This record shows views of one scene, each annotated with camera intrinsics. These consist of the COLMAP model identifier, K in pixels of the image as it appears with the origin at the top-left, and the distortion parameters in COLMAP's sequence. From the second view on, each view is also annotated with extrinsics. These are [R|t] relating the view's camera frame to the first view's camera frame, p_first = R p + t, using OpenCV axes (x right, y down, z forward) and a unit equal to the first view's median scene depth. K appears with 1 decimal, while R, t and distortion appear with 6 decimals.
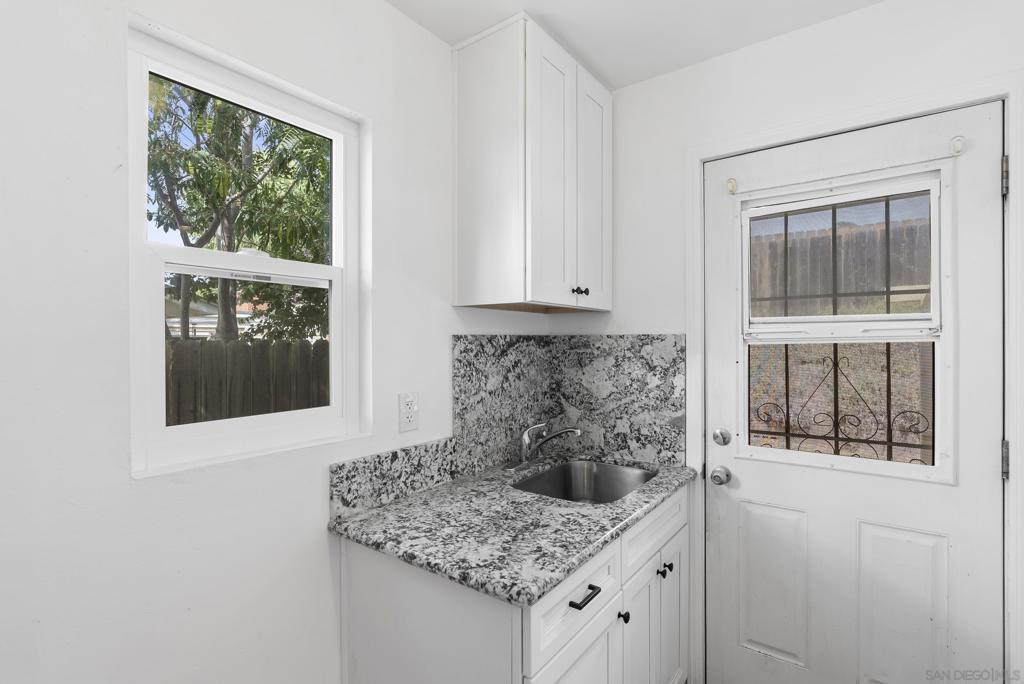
lens RADIAL K [[487.2, 0, 509.2], [0, 487.2, 334.9], [0, 0, 1]] dist [0.000693, 0.000411]
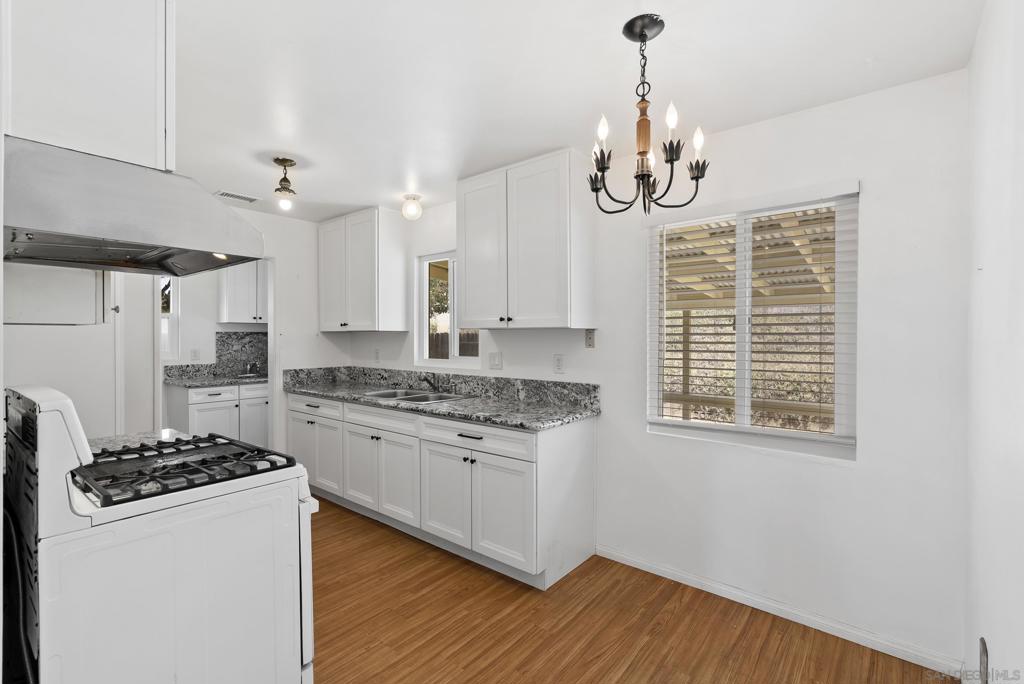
lens RADIAL K [[468.2, 0, 510.3], [0, 468.2, 341.2], [0, 0, 1]] dist [-0.000913, 0.001195]
pose [[0.998705, 0.003817, -0.050724, 2.174025], [-0.003060, 0.999883, 0.014987, 0.010564], [0.050776, -0.014812, 0.998600, -2.168819]]
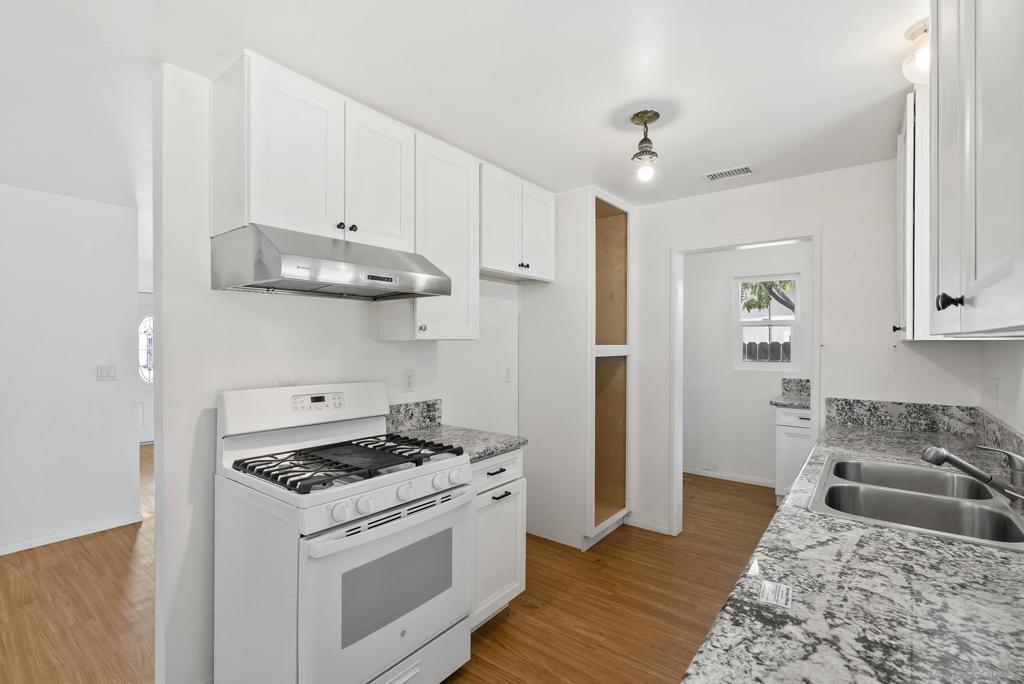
lens RADIAL K [[468.2, 0, 510.3], [0, 468.2, 341.2], [0, 0, 1]] dist [-0.000913, 0.001195]
pose [[-0.024171, 0.002209, -0.999705, 2.584481], [0.004260, 0.999989, 0.002107, -0.009189], [0.999699, -0.004207, -0.024180, -0.732408]]
